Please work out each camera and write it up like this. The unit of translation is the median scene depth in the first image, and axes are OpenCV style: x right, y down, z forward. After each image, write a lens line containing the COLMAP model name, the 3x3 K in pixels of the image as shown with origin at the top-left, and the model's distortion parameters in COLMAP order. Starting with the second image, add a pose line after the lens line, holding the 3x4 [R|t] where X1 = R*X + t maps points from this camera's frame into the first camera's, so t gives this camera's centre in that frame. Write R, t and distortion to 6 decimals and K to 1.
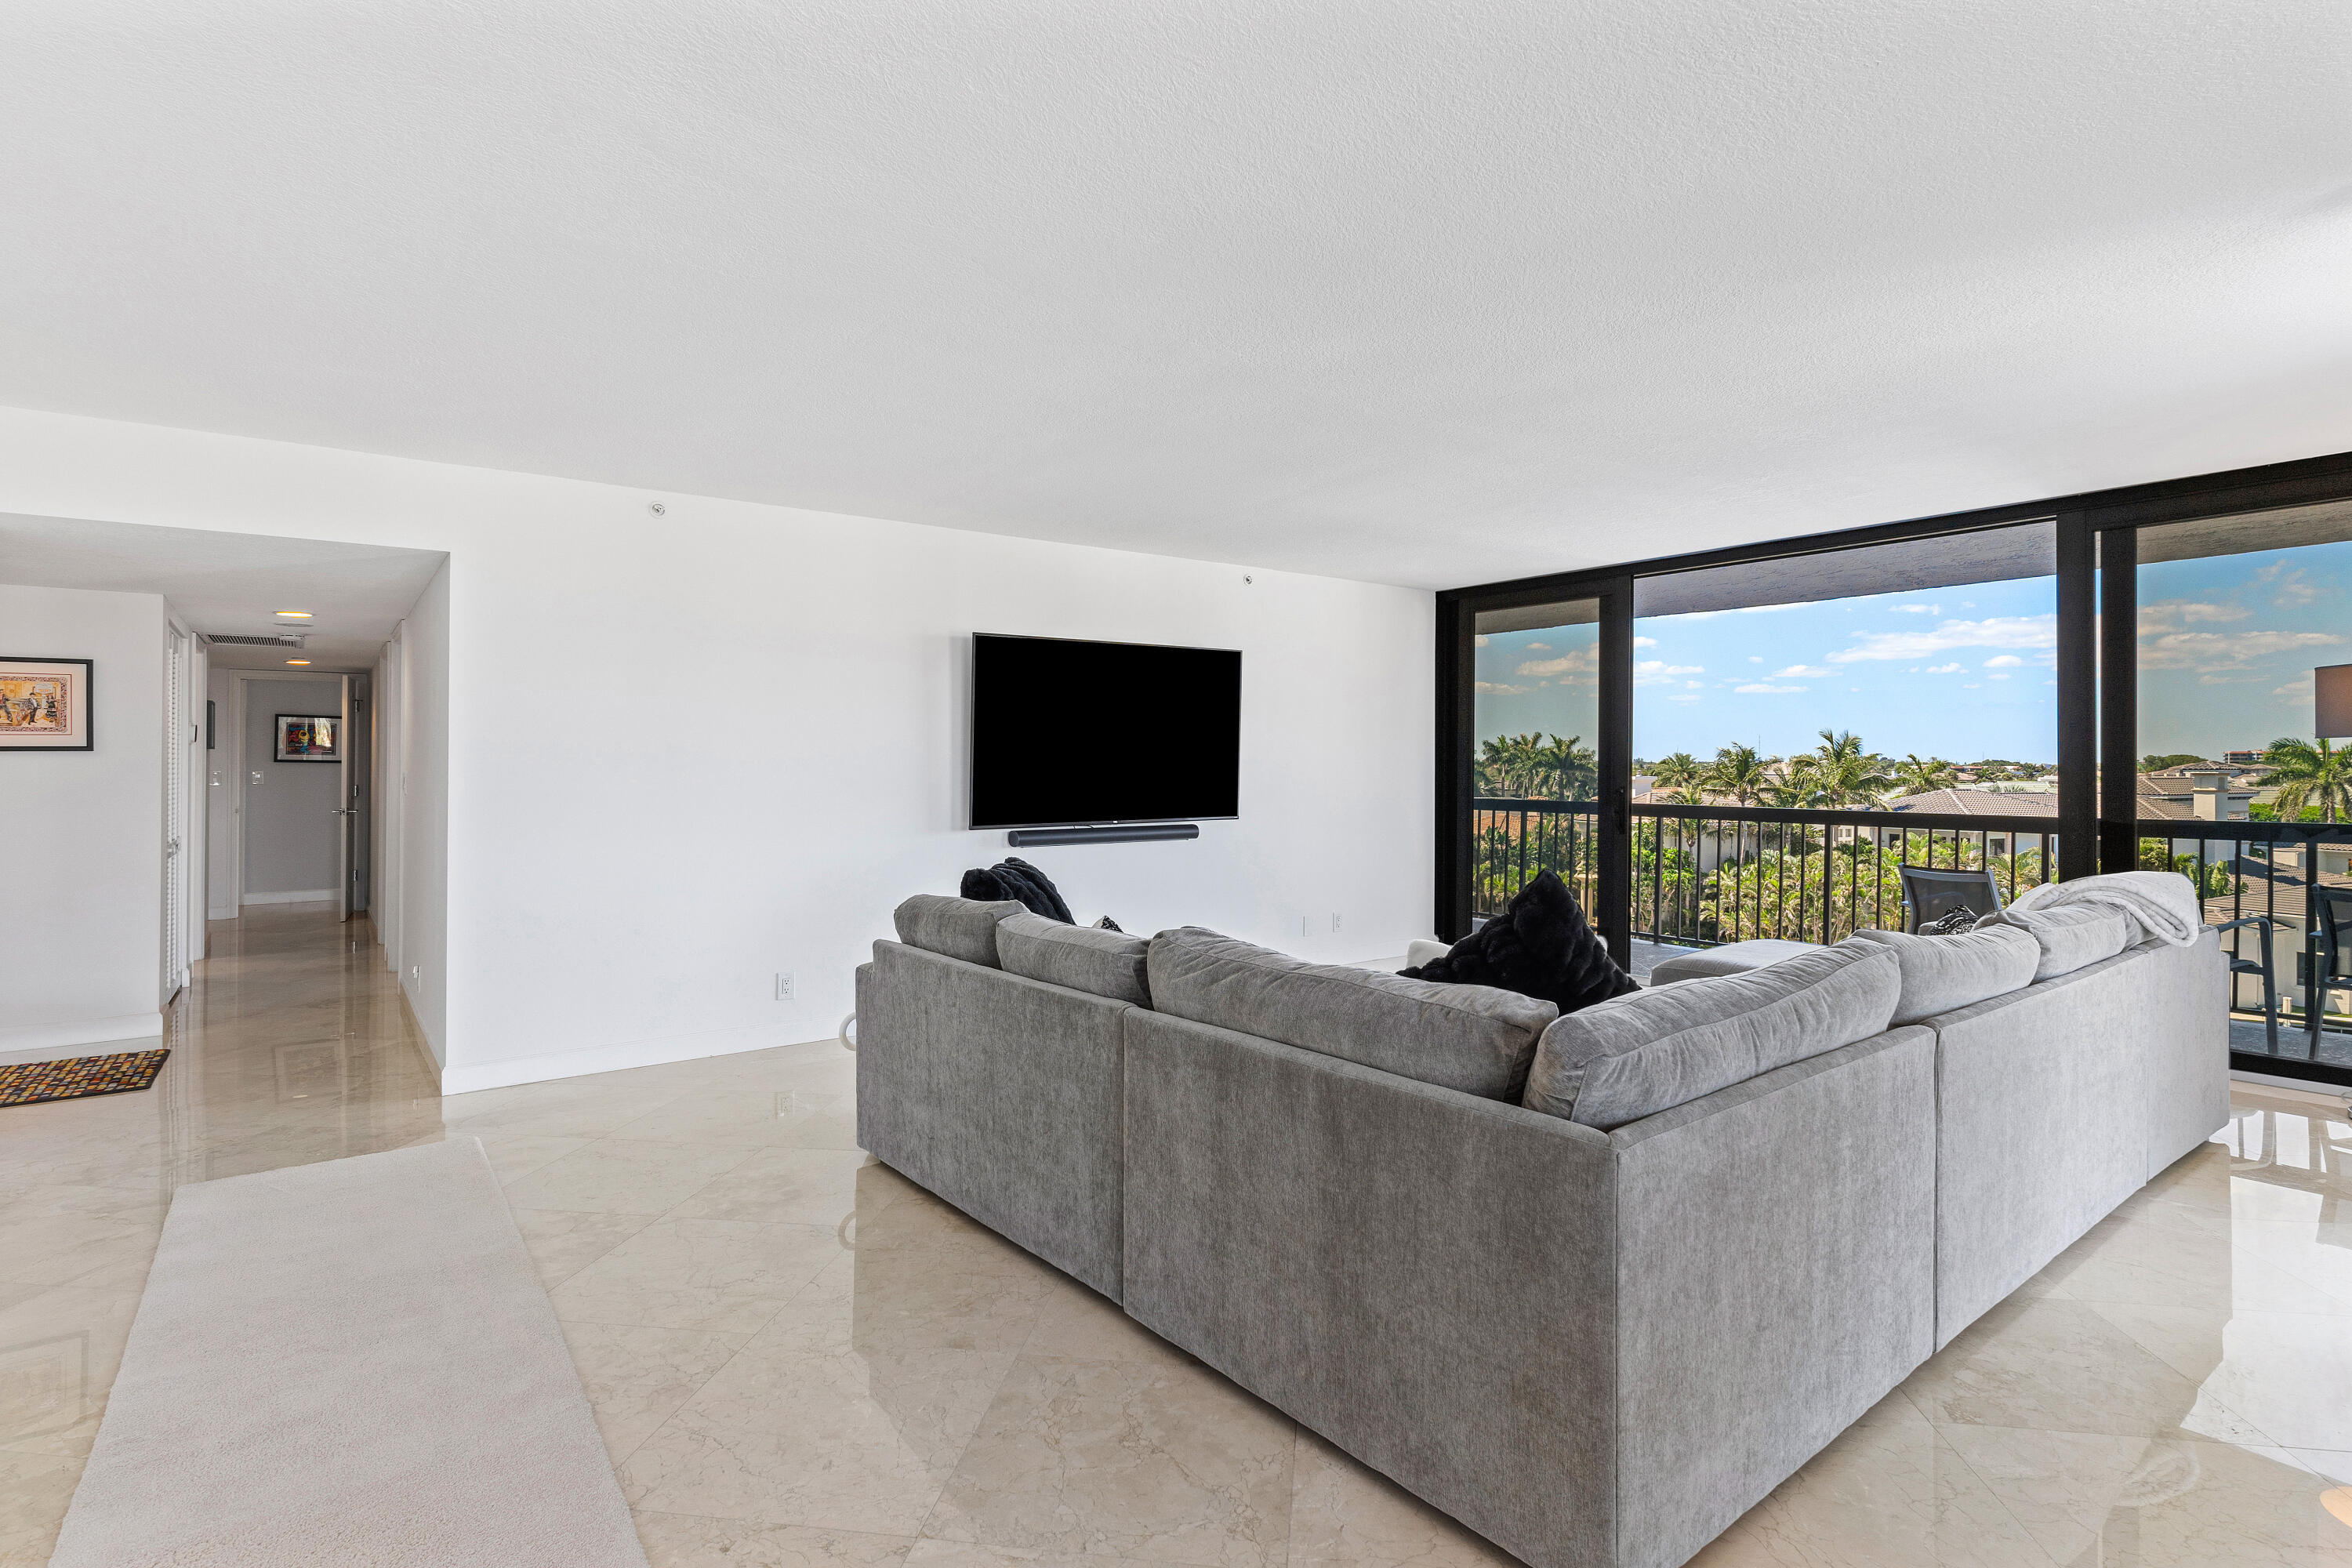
lens RADIAL K [[1165.2, 0, 1183.1], [0, 1165.2, 766.2], [0, 0, 1]] dist [0.003478, -0.002202]
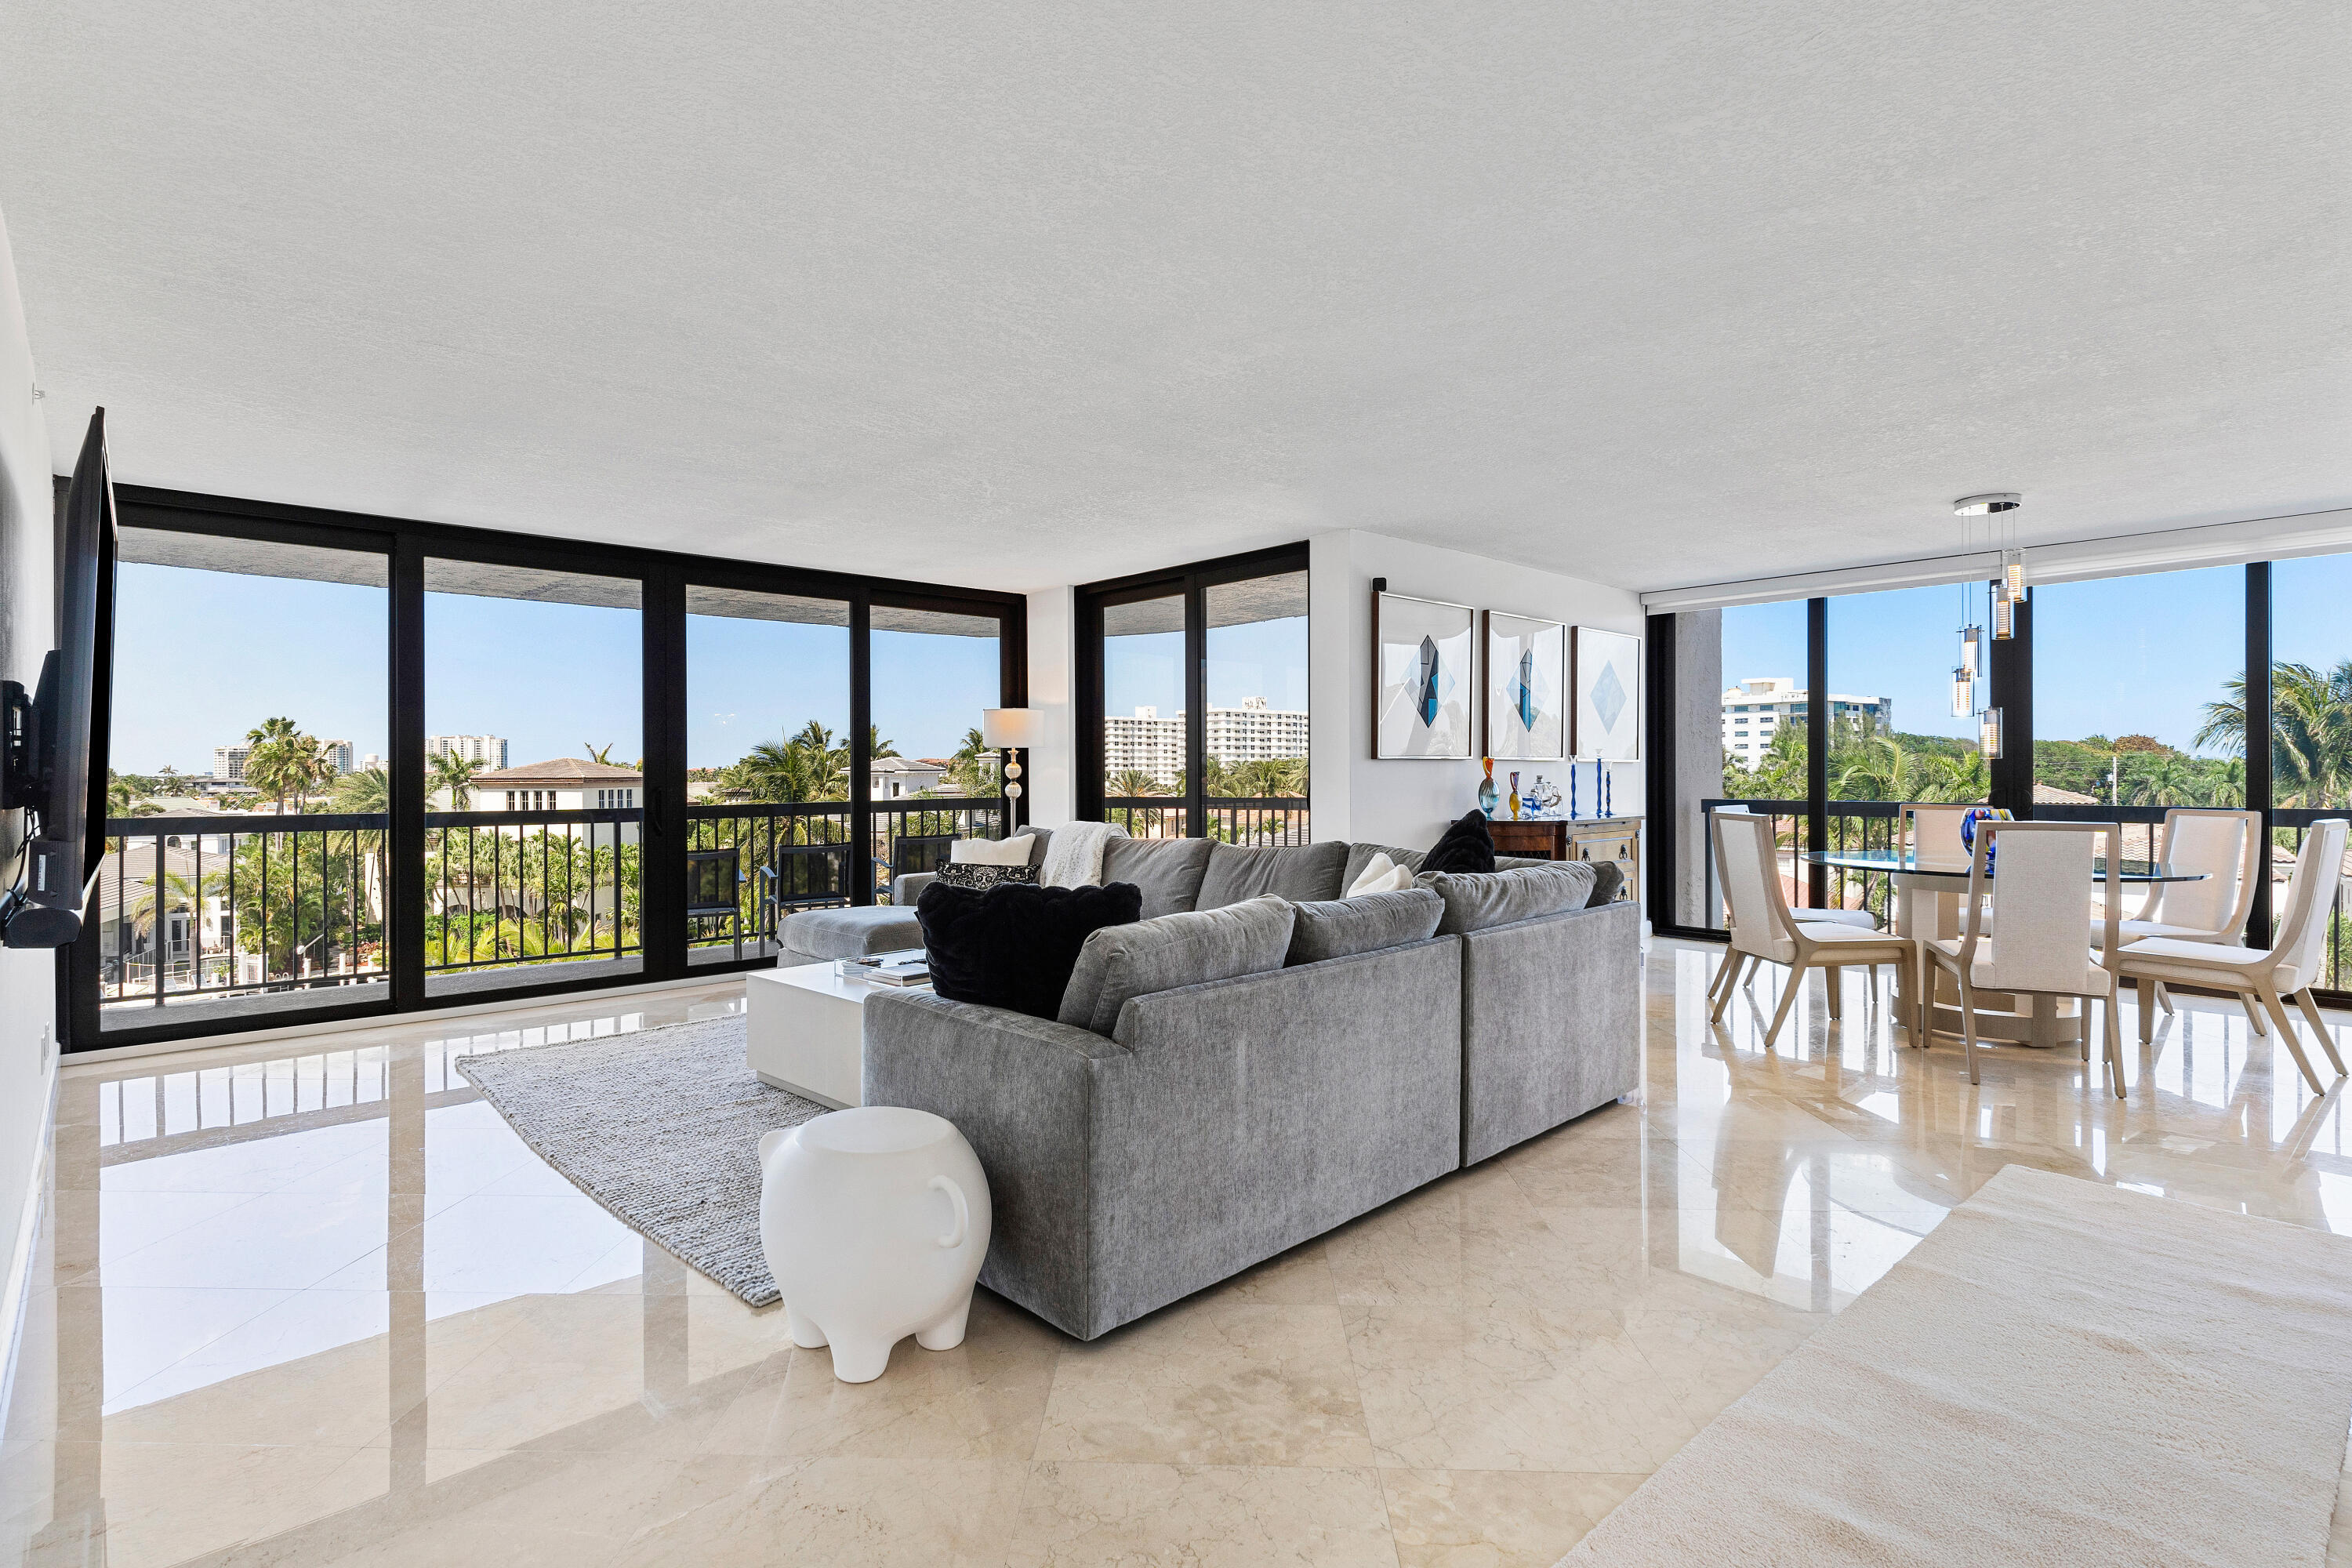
lens RADIAL K [[1165.2, 0, 1181.5], [0, 1165.2, 766.3], [0, 0, 1]] dist [0.003478, -0.002202]
pose [[-0.112607, 0.004508, 0.993629, -1.017198], [0.006920, 0.999969, -0.003753, 0.016233], [-0.993615, 0.006453, -0.112635, 1.131092]]
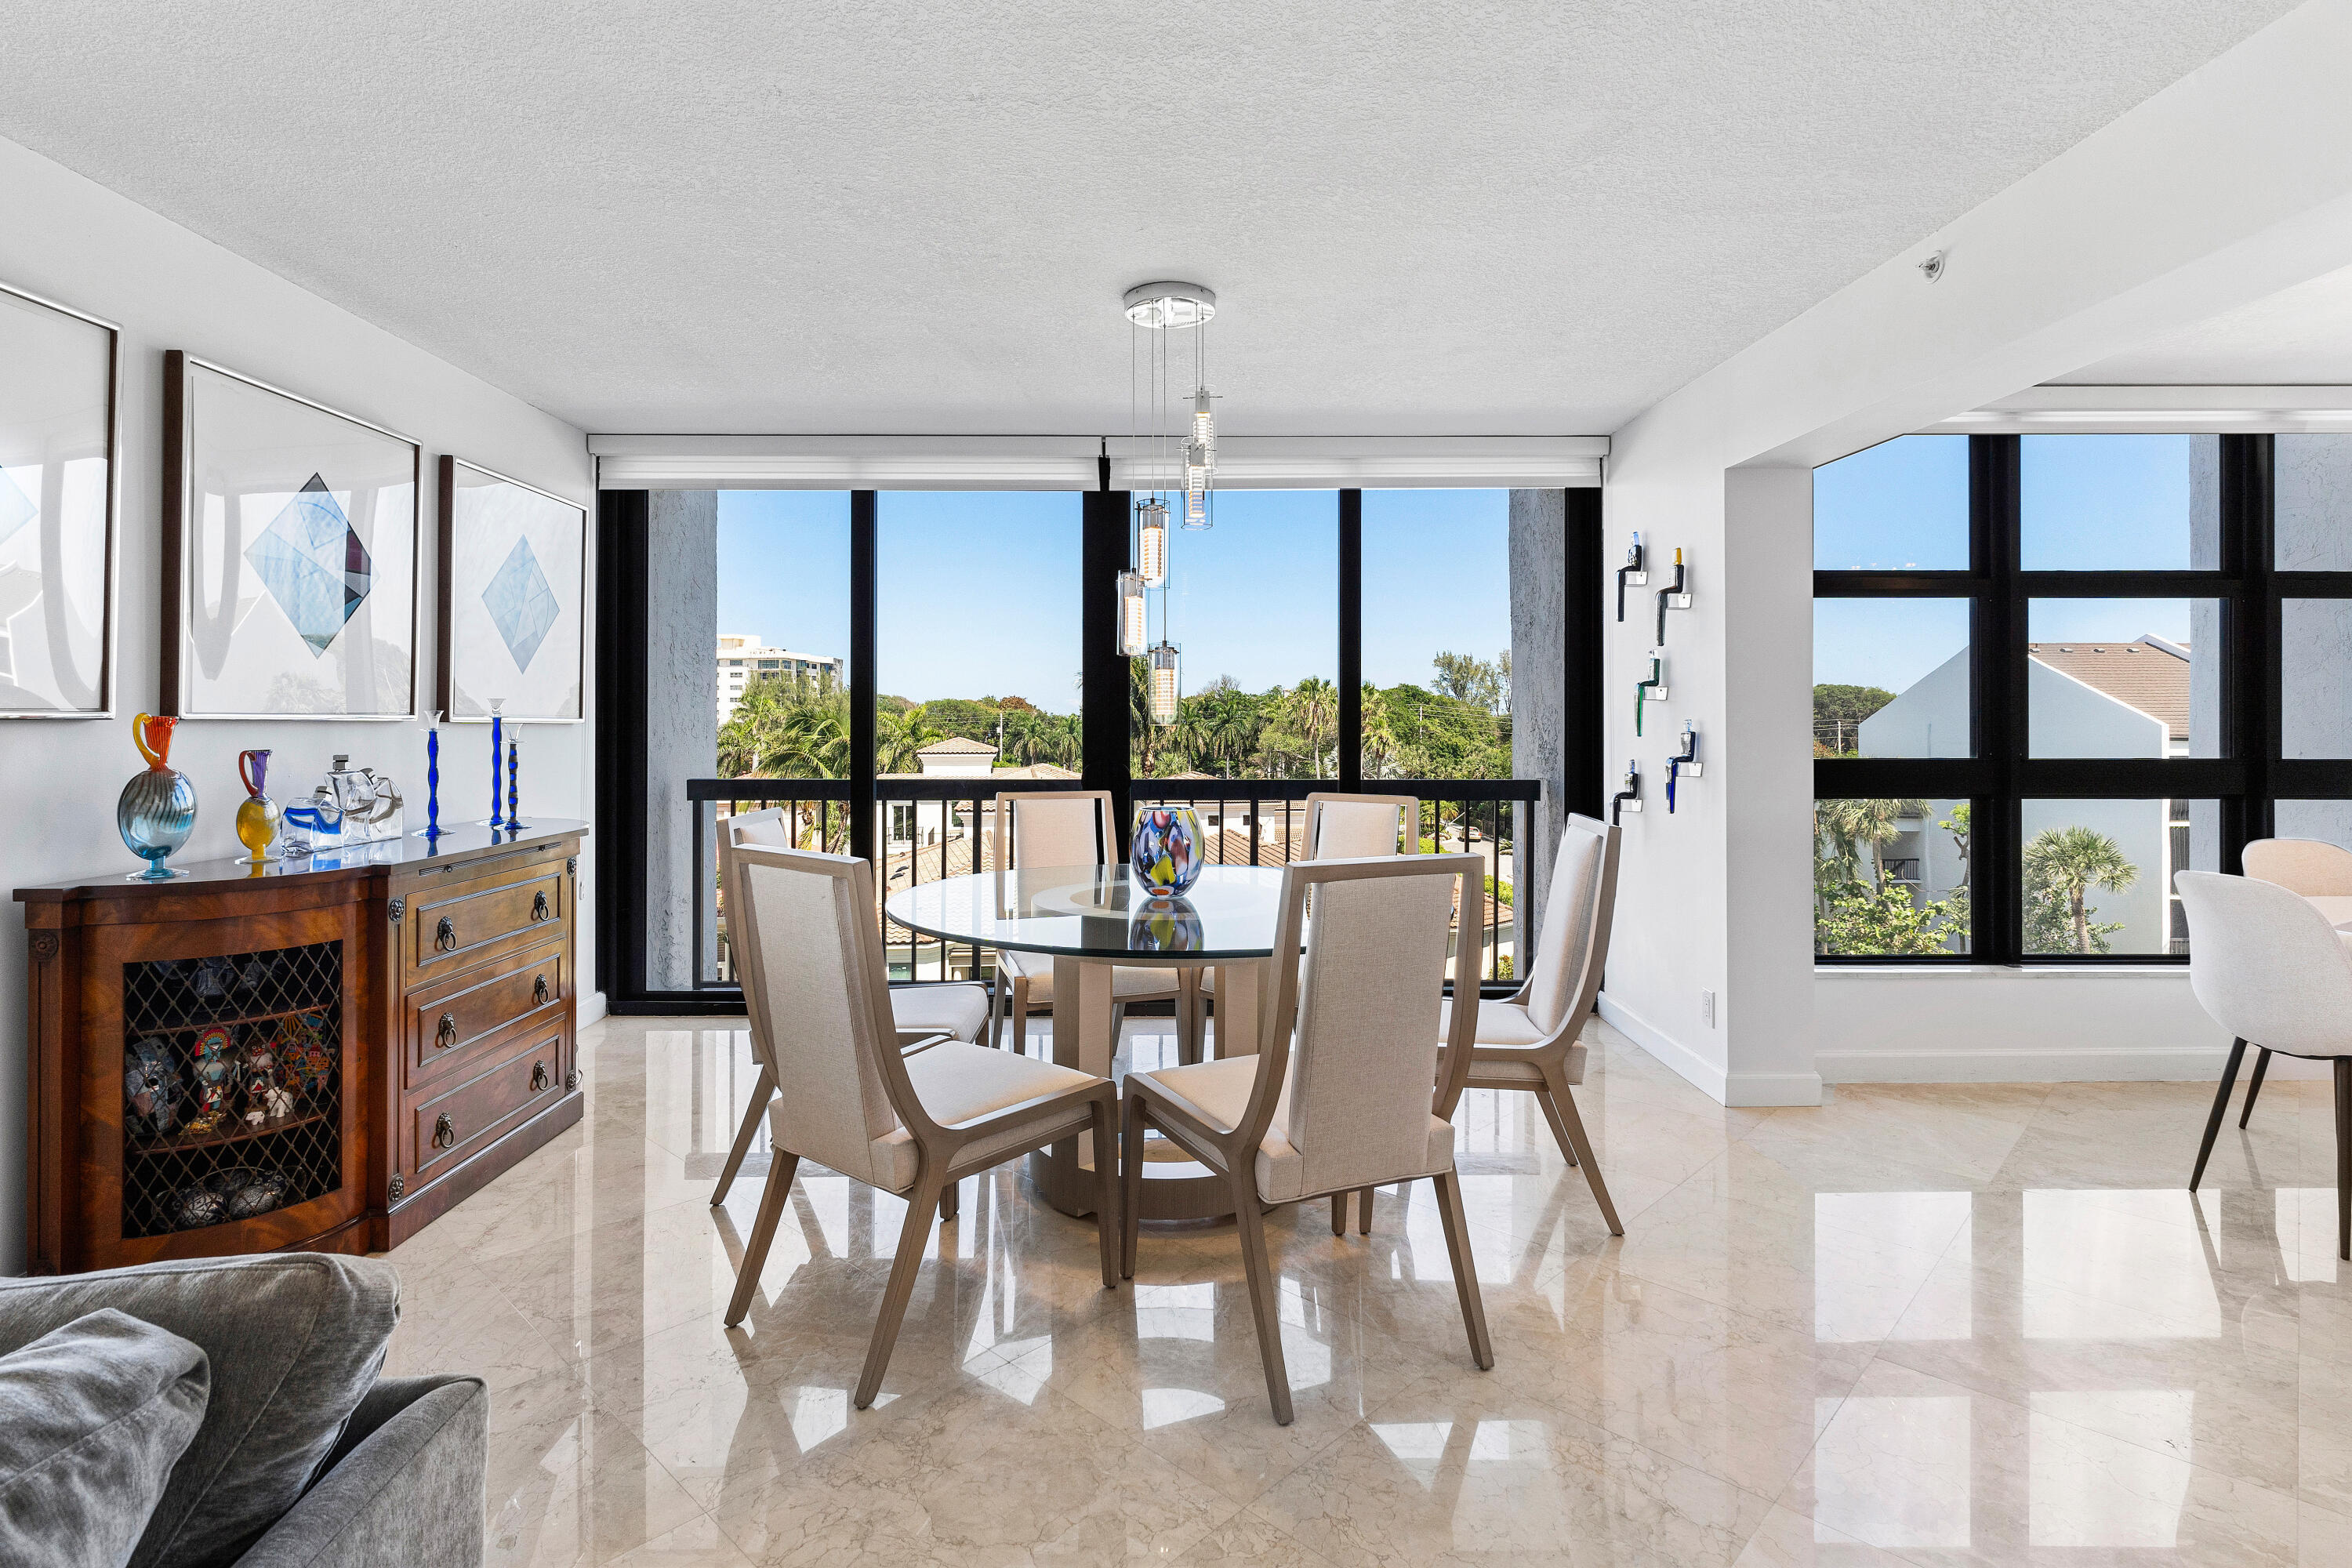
lens RADIAL K [[1165.2, 0, 1188.1], [0, 1165.2, 726.6], [0, 0, 1]] dist [0.003478, -0.002202]
pose [[-0.812018, -0.002587, 0.583627, -0.129196], [0.001596, 0.999977, 0.006653, 0.001274], [-0.583630, 0.006334, -0.811995, 0.628881]]
